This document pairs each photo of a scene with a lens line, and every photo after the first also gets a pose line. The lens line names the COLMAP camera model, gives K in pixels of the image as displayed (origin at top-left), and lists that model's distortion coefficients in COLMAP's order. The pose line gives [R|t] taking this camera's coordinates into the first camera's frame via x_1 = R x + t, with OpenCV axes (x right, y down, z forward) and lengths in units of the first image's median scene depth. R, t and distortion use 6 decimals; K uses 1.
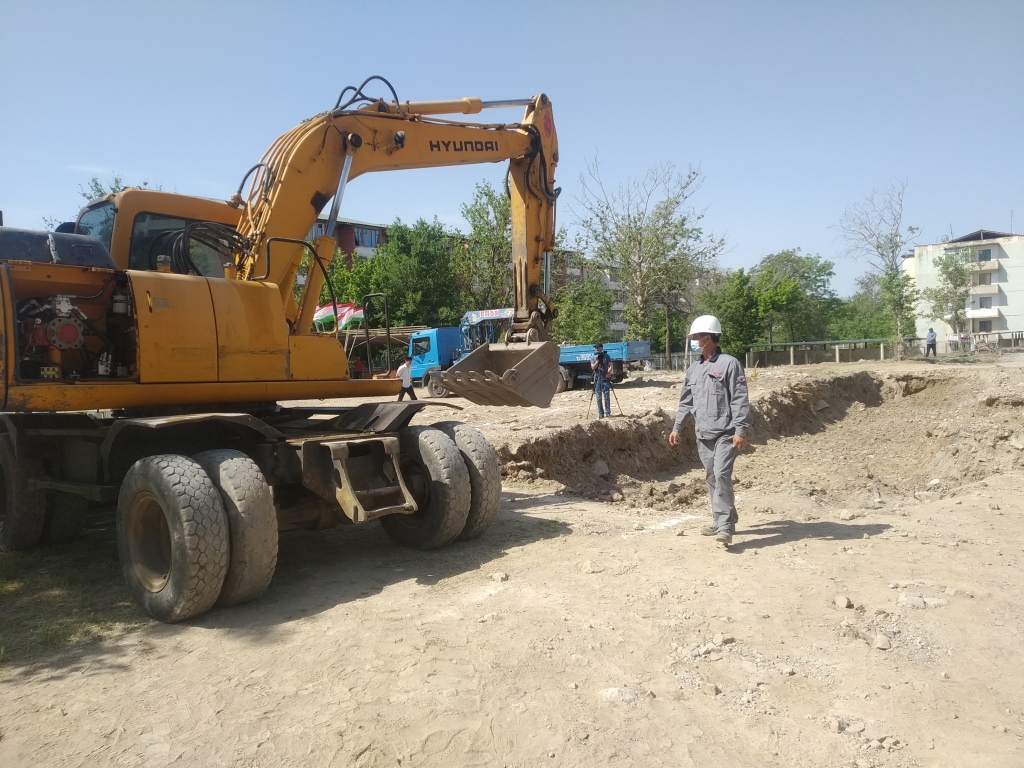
lens RADIAL K [[770.2, 0, 512.0], [0, 770.2, 384.0], [0, 0, 1]] dist [0.089869, -0.146958]
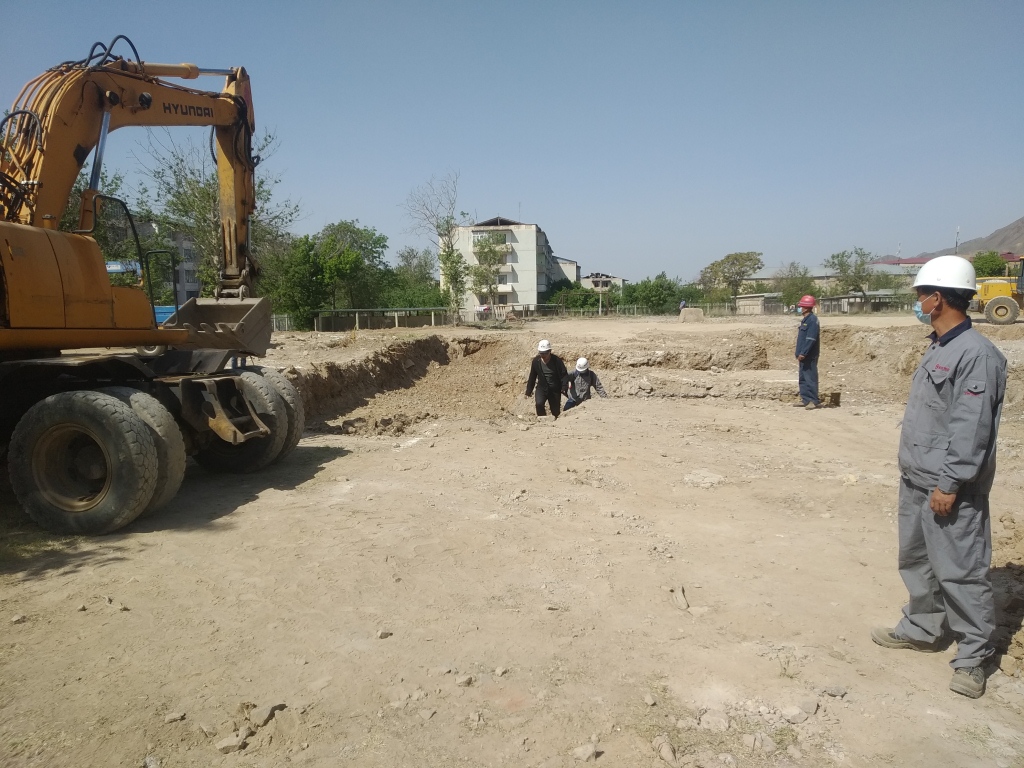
lens RADIAL K [[770.2, 0, 512.0], [0, 770.2, 384.0], [0, 0, 1]] dist [0.089869, -0.146958]
pose [[0.845072, -0.029709, 0.533826, -0.089201], [0.006013, 0.998920, 0.046075, 0.005898], [-0.534618, -0.035727, 0.844338, -0.047092]]
